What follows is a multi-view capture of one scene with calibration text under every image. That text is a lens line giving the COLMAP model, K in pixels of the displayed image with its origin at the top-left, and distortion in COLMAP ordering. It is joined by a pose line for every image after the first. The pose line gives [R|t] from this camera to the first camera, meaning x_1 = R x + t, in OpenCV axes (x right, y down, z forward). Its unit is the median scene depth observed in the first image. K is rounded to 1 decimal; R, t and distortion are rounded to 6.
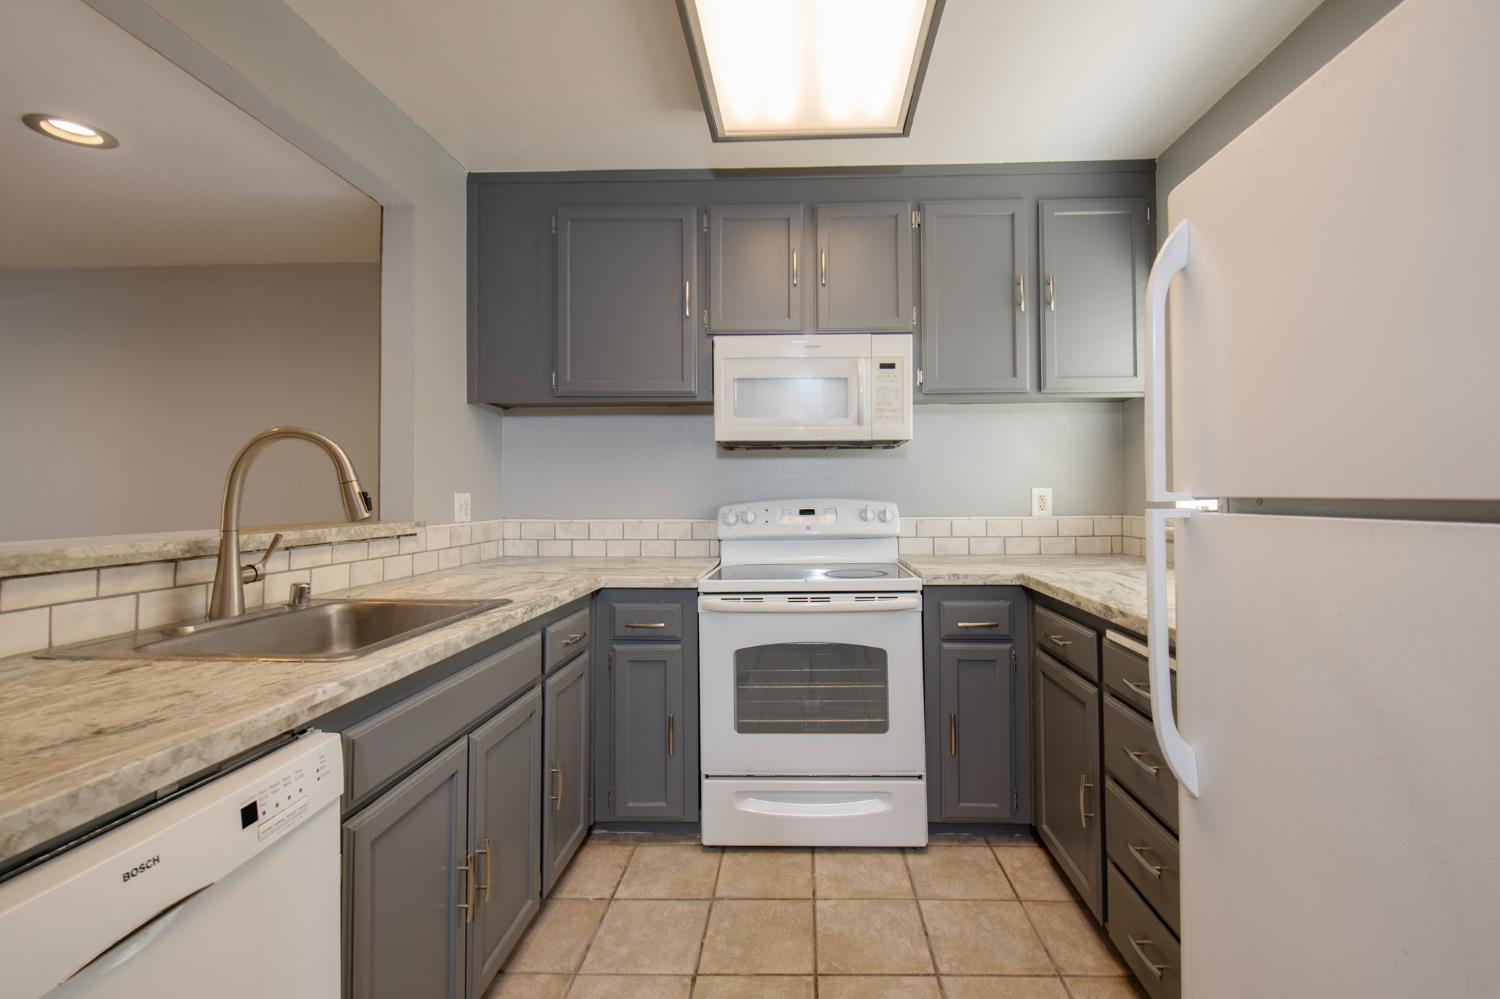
lens RADIAL K [[622.8, 0, 744.4], [0, 622.8, 495.0], [0, 0, 1]] dist [-0.002117, -0.000606]
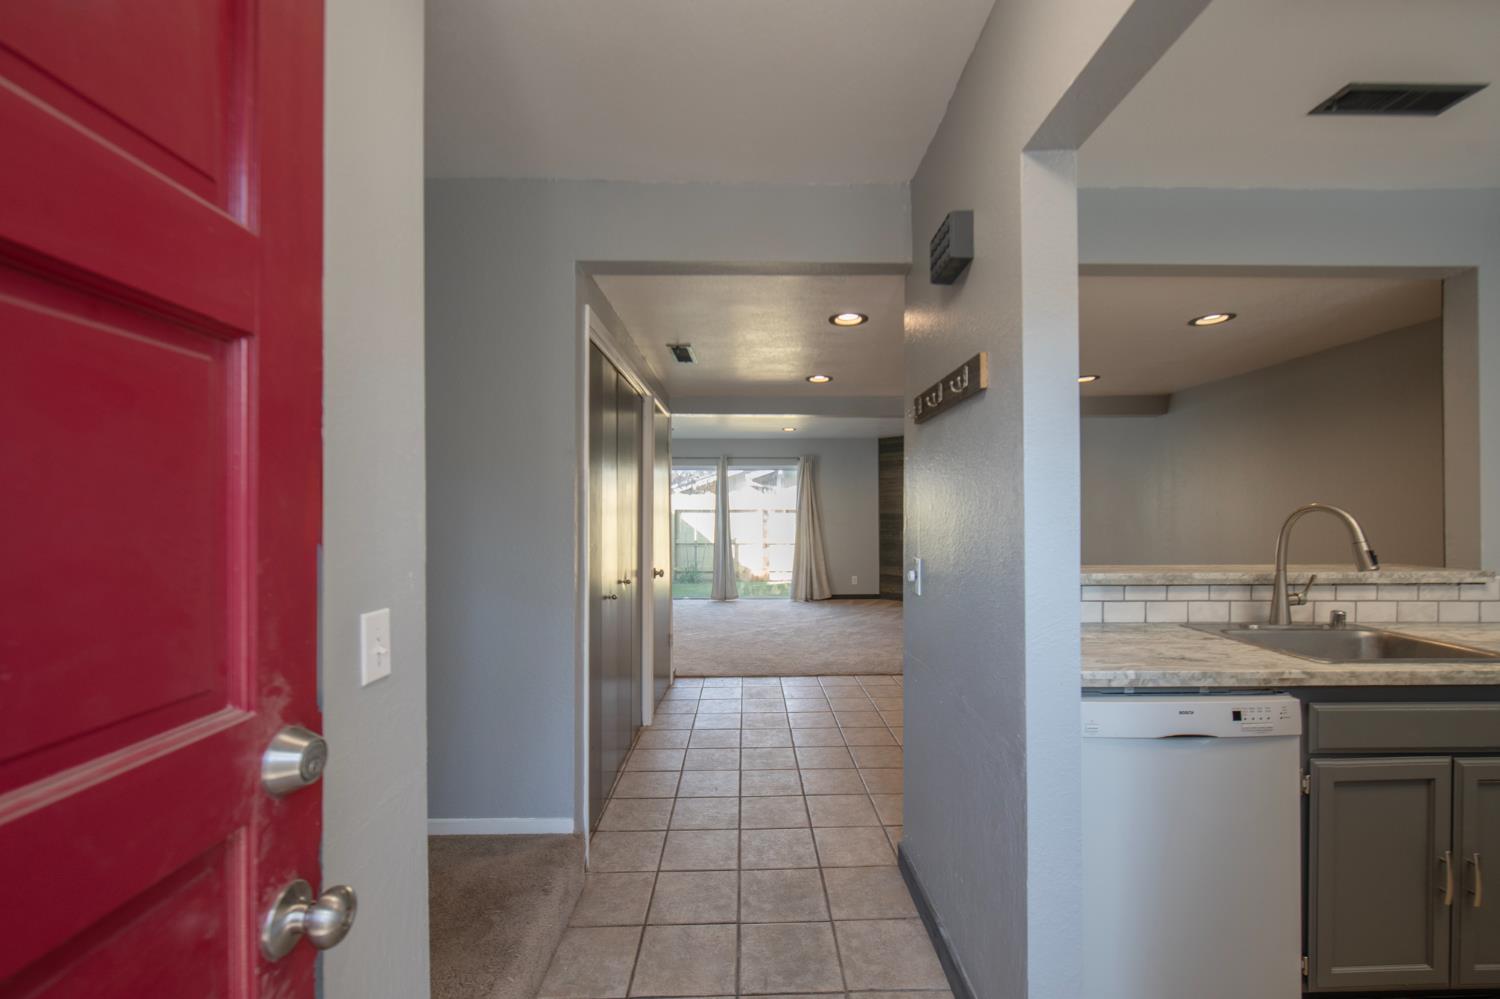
lens RADIAL K [[622.8, 0, 744.4], [0, 622.8, 495.0], [0, 0, 1]] dist [-0.002117, -0.000606]
pose [[0.018993, -0.022485, -0.999567, 0.747299], [0.013594, 0.999660, -0.022229, -0.119460], [0.999727, -0.013165, 0.019292, -0.402104]]
